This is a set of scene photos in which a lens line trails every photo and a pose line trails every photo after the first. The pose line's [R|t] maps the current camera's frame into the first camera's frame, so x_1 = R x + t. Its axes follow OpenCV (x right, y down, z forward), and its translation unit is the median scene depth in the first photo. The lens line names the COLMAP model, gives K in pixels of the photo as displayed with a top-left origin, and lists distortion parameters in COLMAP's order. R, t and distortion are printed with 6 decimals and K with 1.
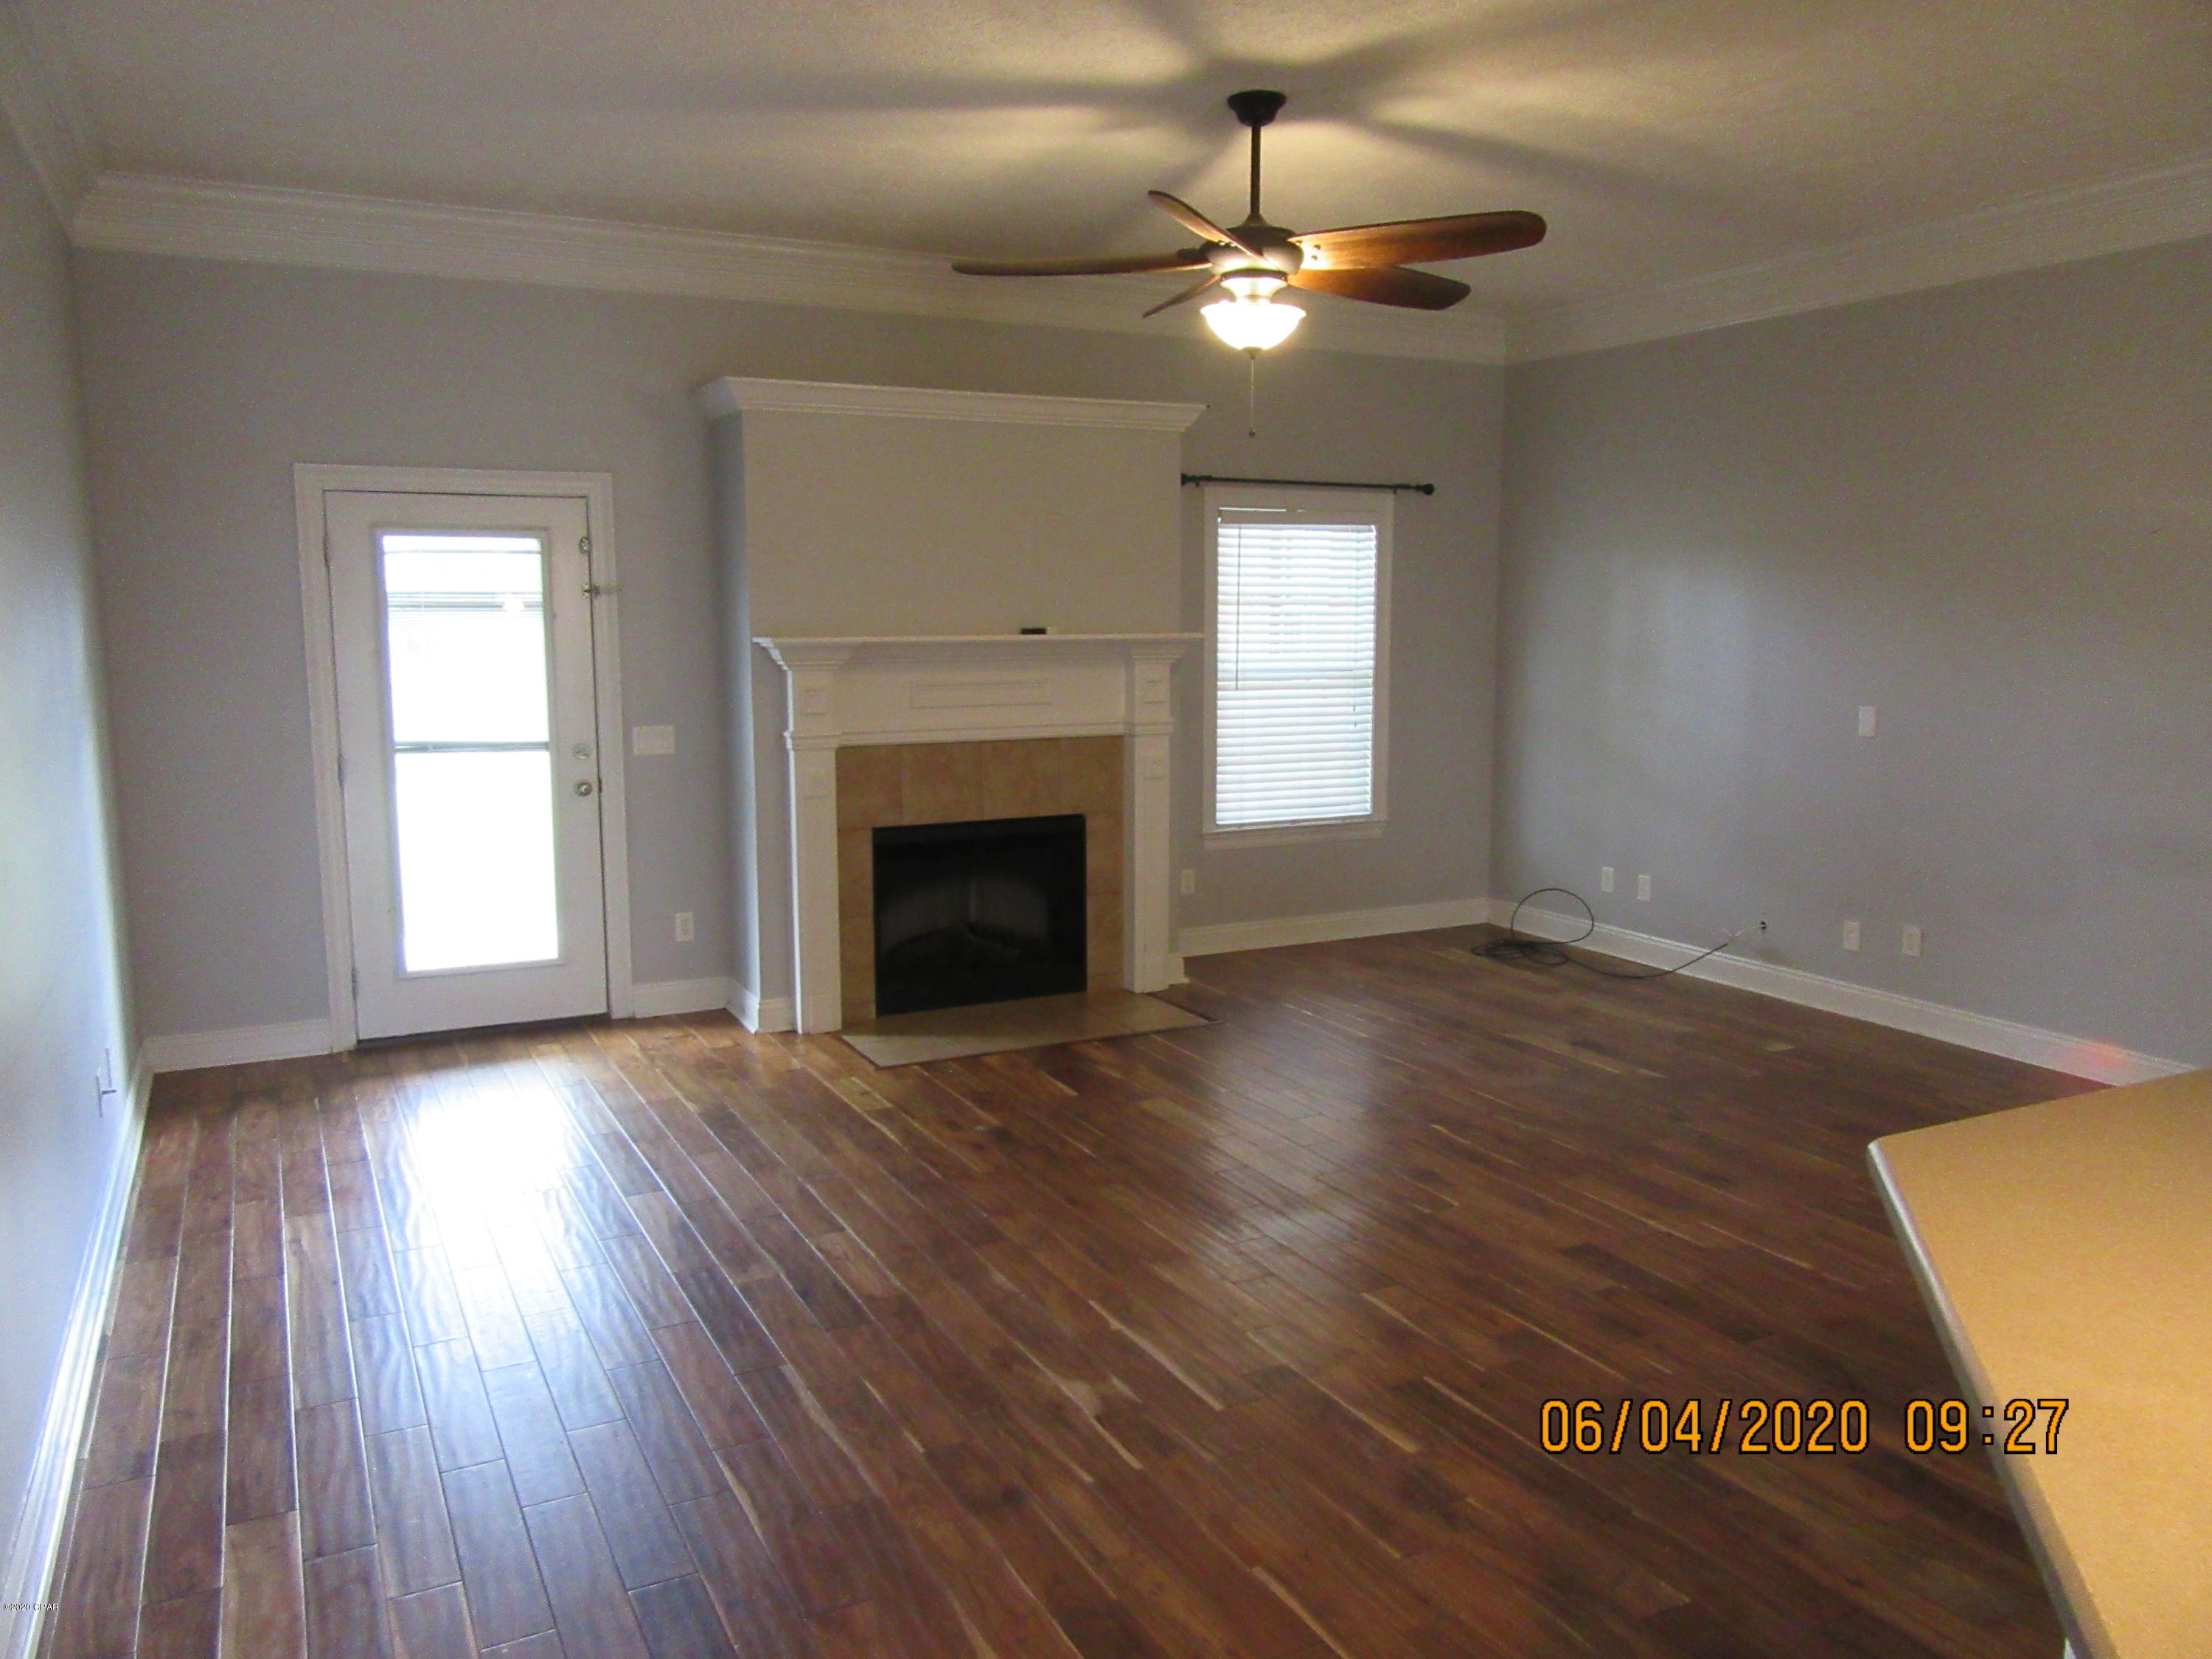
lens RADIAL K [[1647.1, 0, 1106.0], [0, 1647.1, 829.5], [0, 0, 1]] dist [-0.004496, -0.005722]
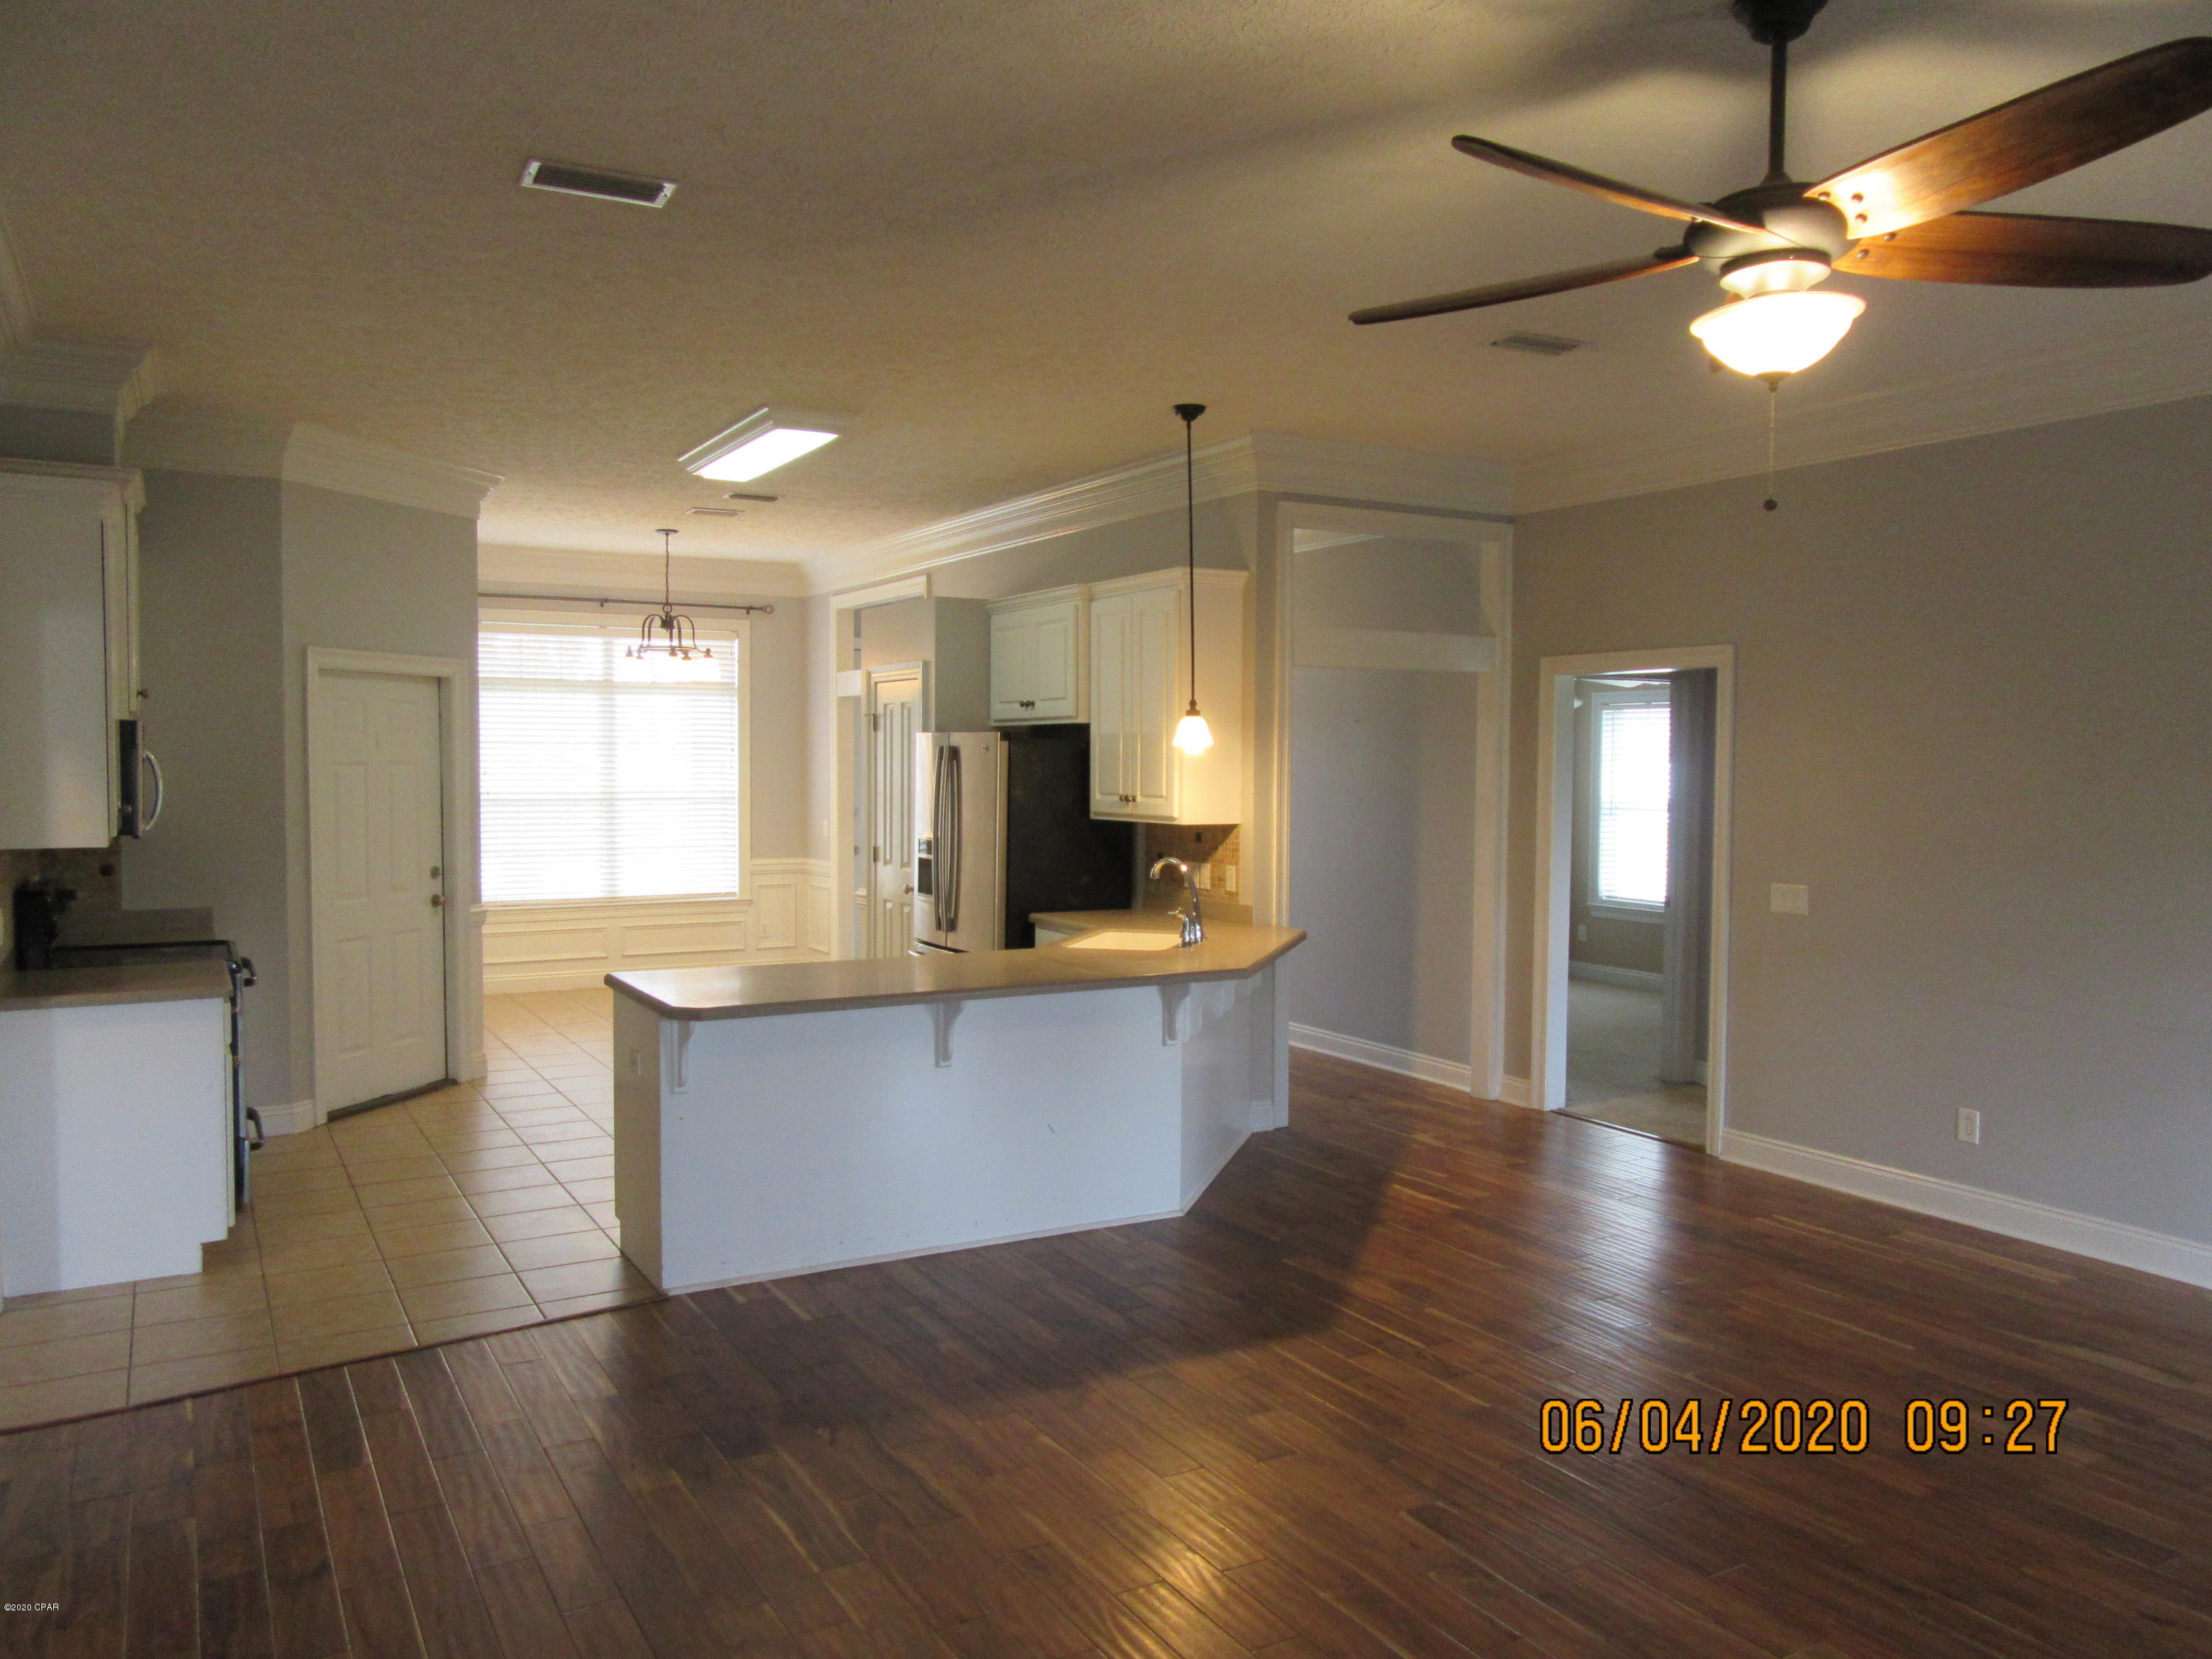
lens RADIAL K [[1647.1, 0, 1106.0], [0, 1647.1, 829.5], [0, 0, 1]] dist [-0.004496, -0.005722]
pose [[-0.999087, -0.001414, -0.042702, 0.274116], [-0.009089, 0.983609, 0.180088, -0.167028], [0.041747, 0.180311, -0.982723, 1.200606]]
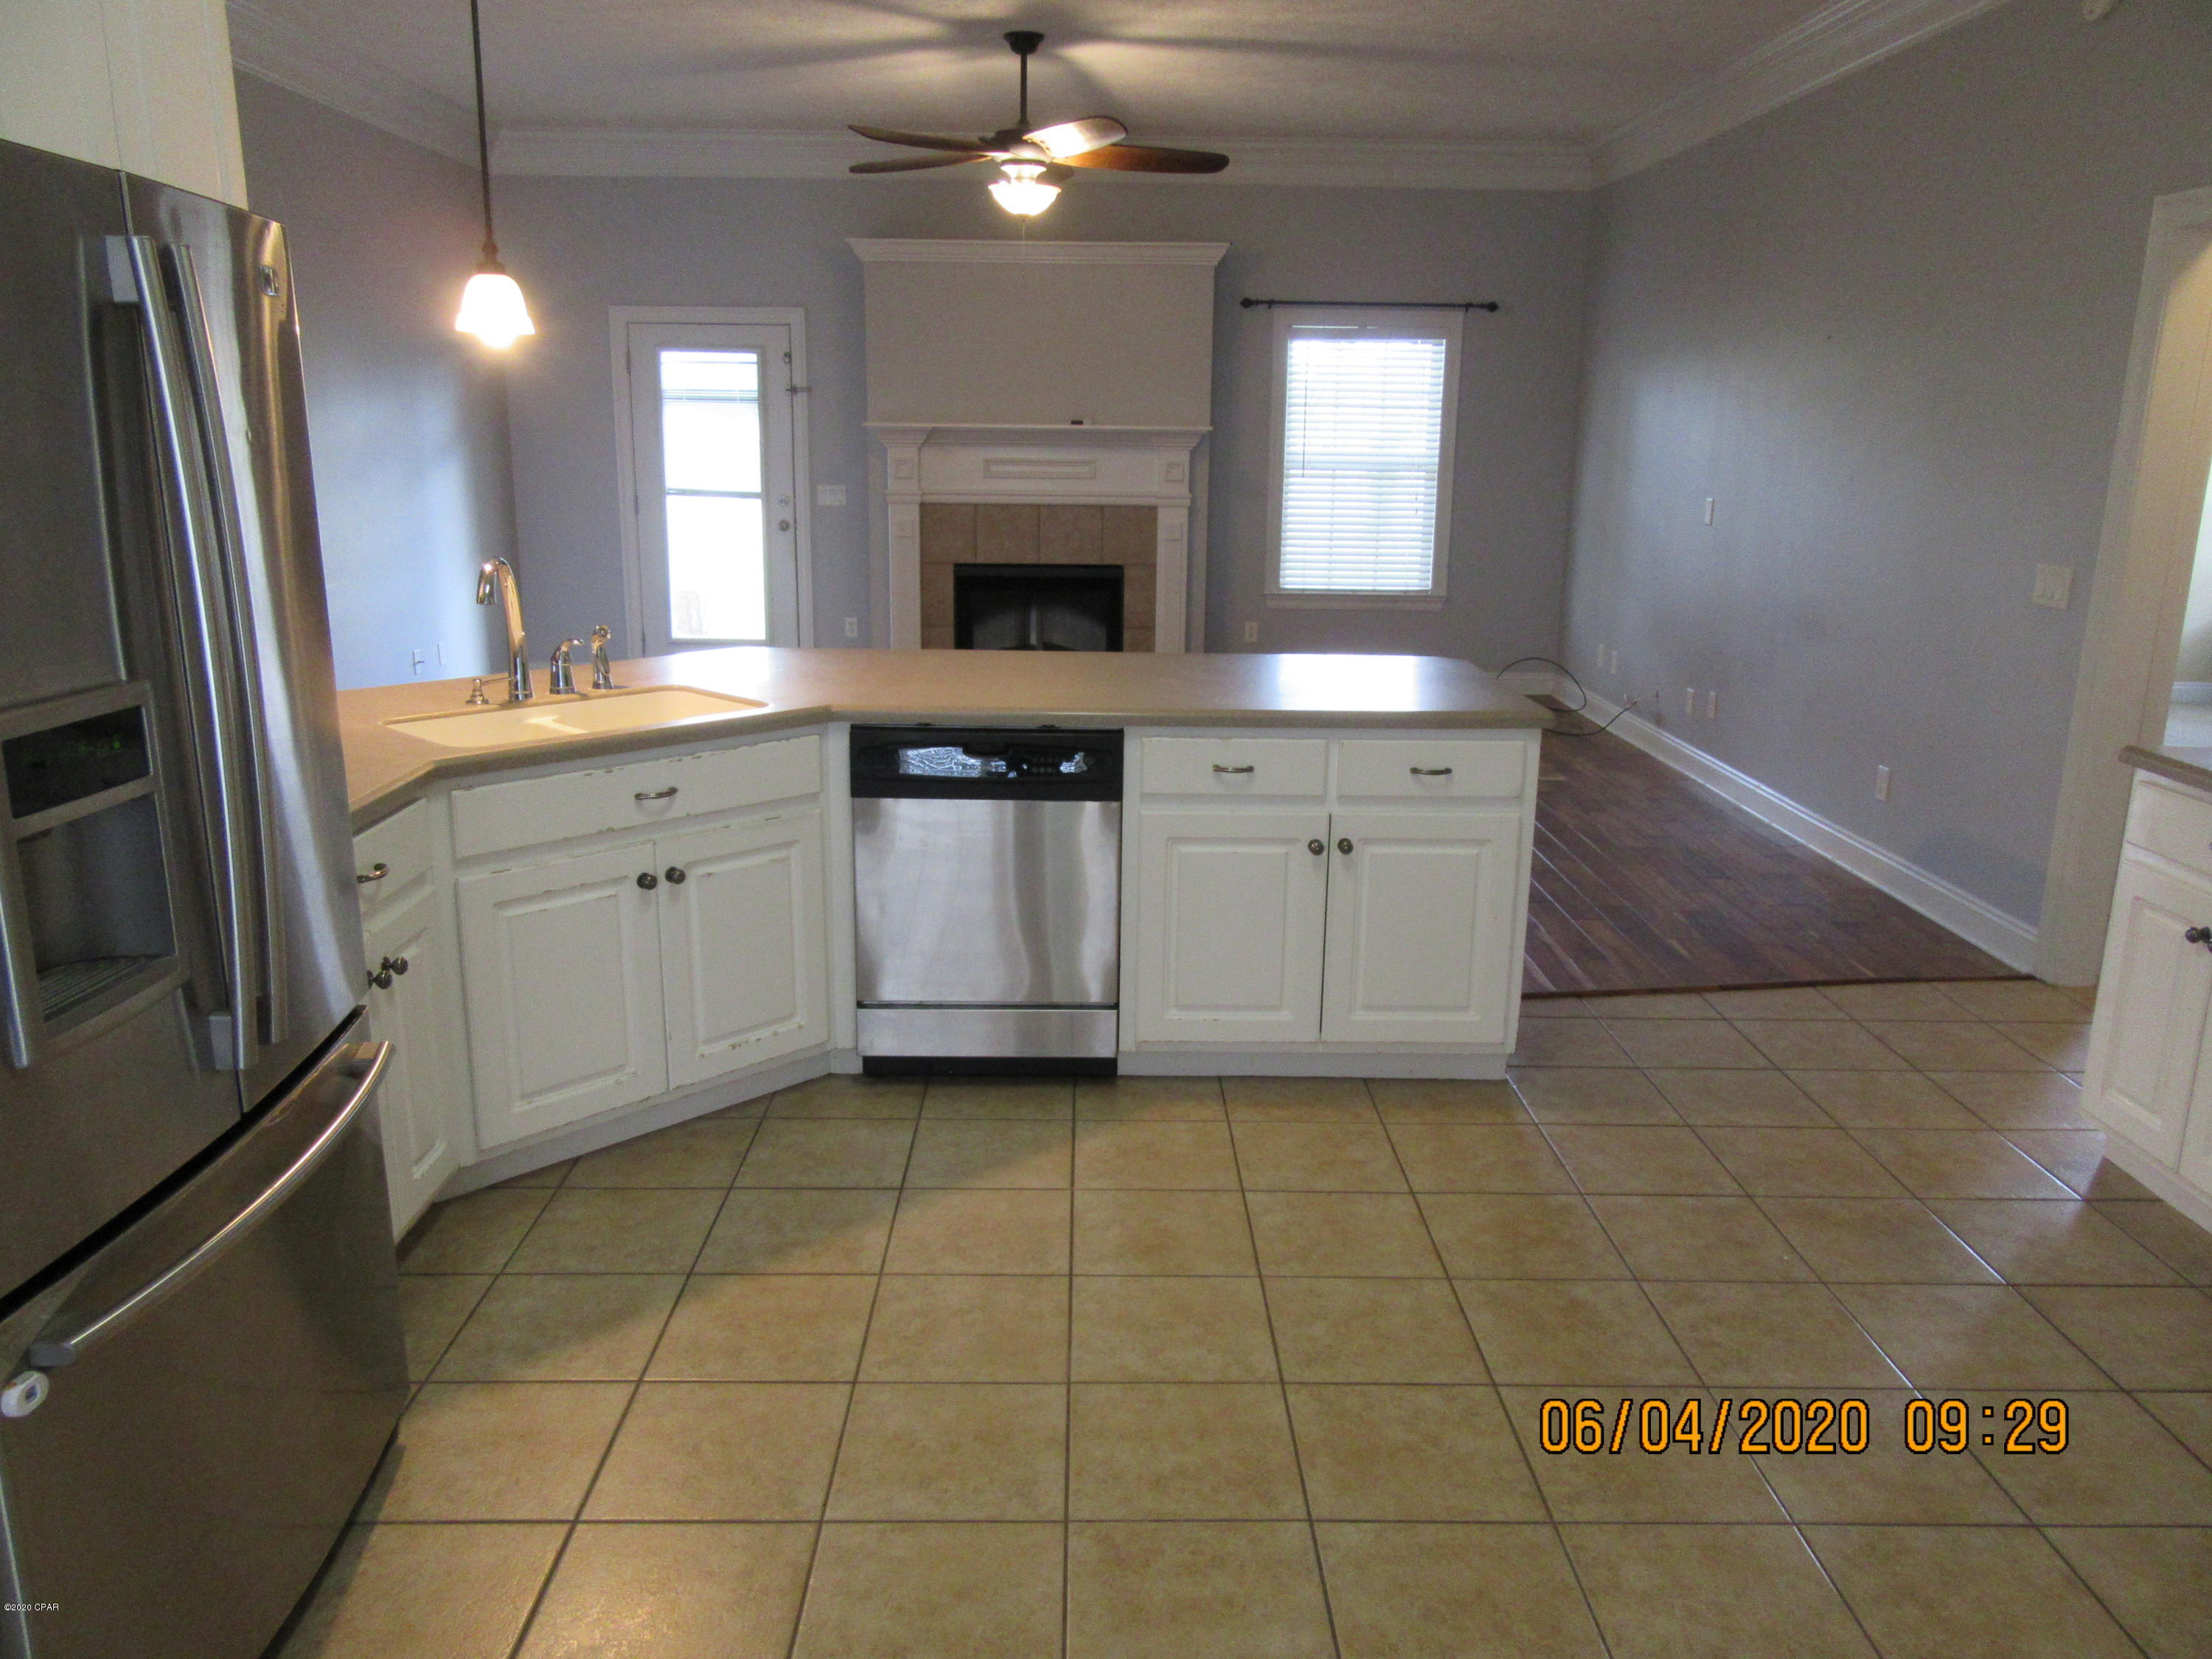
lens RADIAL K [[1647.1, 0, 1106.0], [0, 1647.1, 829.5], [0, 0, 1]] dist [-0.004496, -0.005722]
pose [[0.893603, 0.118552, -0.432920, 0.610391], [-0.074229, 0.990241, 0.117951, 0.048962], [0.442678, -0.073266, 0.893682, -0.216833]]
